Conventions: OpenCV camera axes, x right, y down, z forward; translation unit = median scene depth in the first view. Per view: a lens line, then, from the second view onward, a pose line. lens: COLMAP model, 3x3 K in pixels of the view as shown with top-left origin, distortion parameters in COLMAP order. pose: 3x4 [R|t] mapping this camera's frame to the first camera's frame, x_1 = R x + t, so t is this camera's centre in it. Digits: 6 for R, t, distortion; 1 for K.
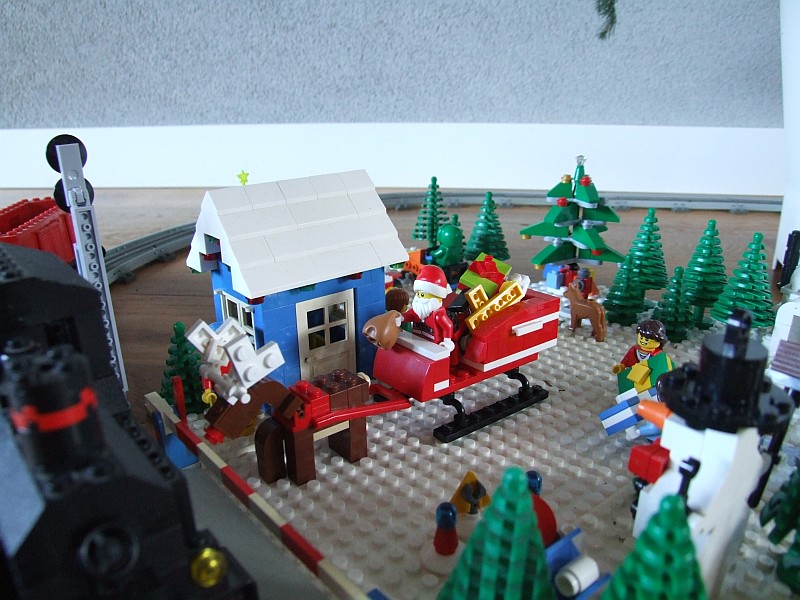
lens RADIAL K [[664.6, 0, 400.0], [0, 664.6, 300.0], [0, 0, 1]] dist [-0.158597, 0.137238]
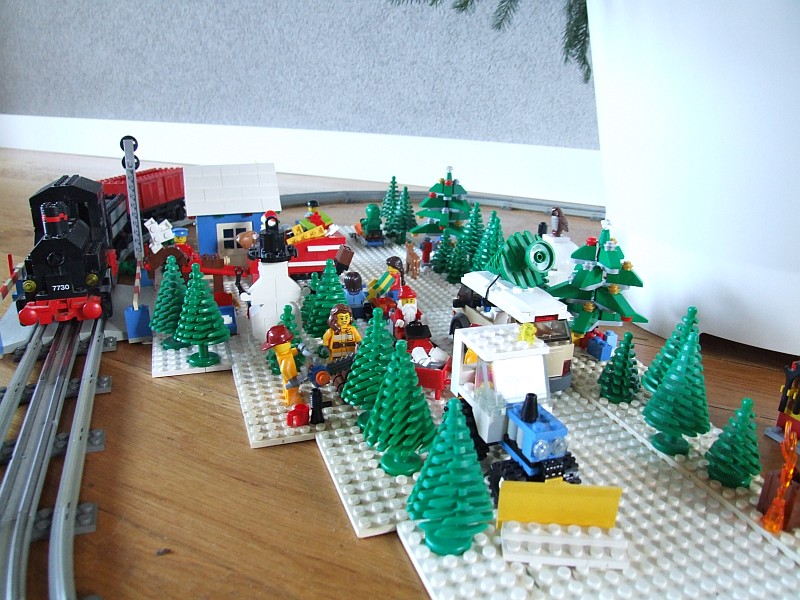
lens RADIAL K [[664.6, 0, 400.0], [0, 664.6, 300.0], [0, 0, 1]] dist [-0.158597, 0.137238]
pose [[0.937330, 0.141654, -0.318349, 0.374988], [-0.145882, 0.989245, 0.010652, 0.047632], [0.316433, 0.036457, 0.947914, -0.263278]]
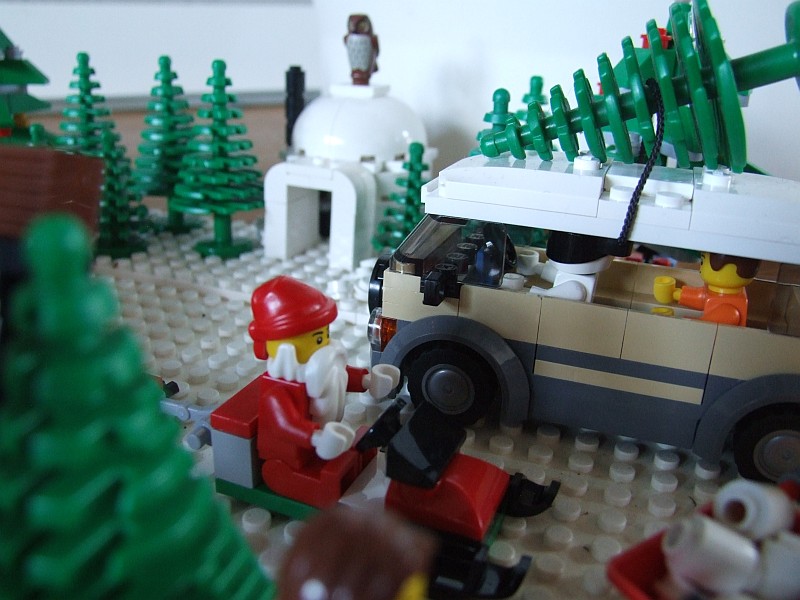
lens RADIAL K [[730.2, 0, 400.0], [0, 730.2, 300.0], [0, 0, 1]] dist [-0.006887, -0.003557]
pose [[0.873174, -0.155664, 0.461883, 0.152034], [0.131546, 0.987728, 0.084201, 0.036417], [-0.469322, -0.012763, 0.882935, 0.130929]]
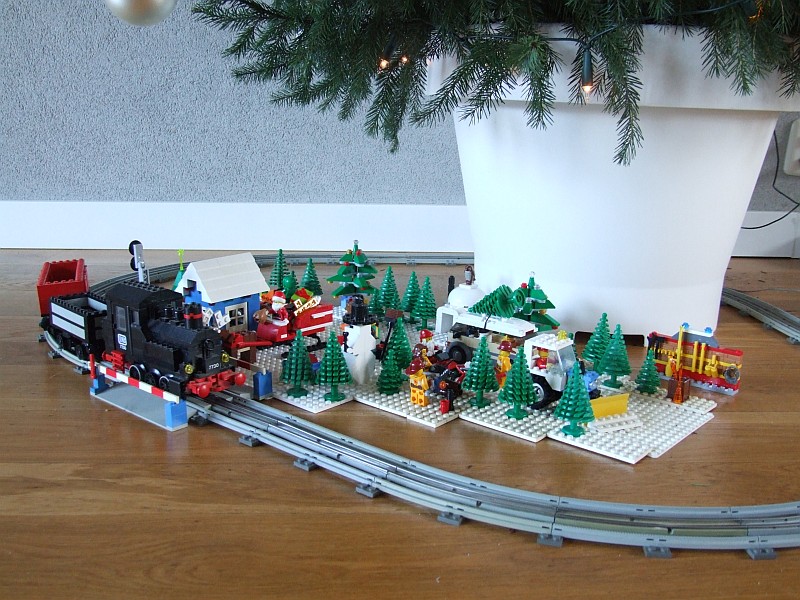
lens RADIAL K [[861.6, 0, 400.0], [0, 861.6, 300.0], [0, 0, 1]] dist [-0.094851, 0.027847]
pose [[0.983095, -0.012874, 0.182641, -0.035376], [0.029578, 0.995590, -0.089029, 0.101701], [-0.180690, 0.092927, 0.979140, -0.814112]]
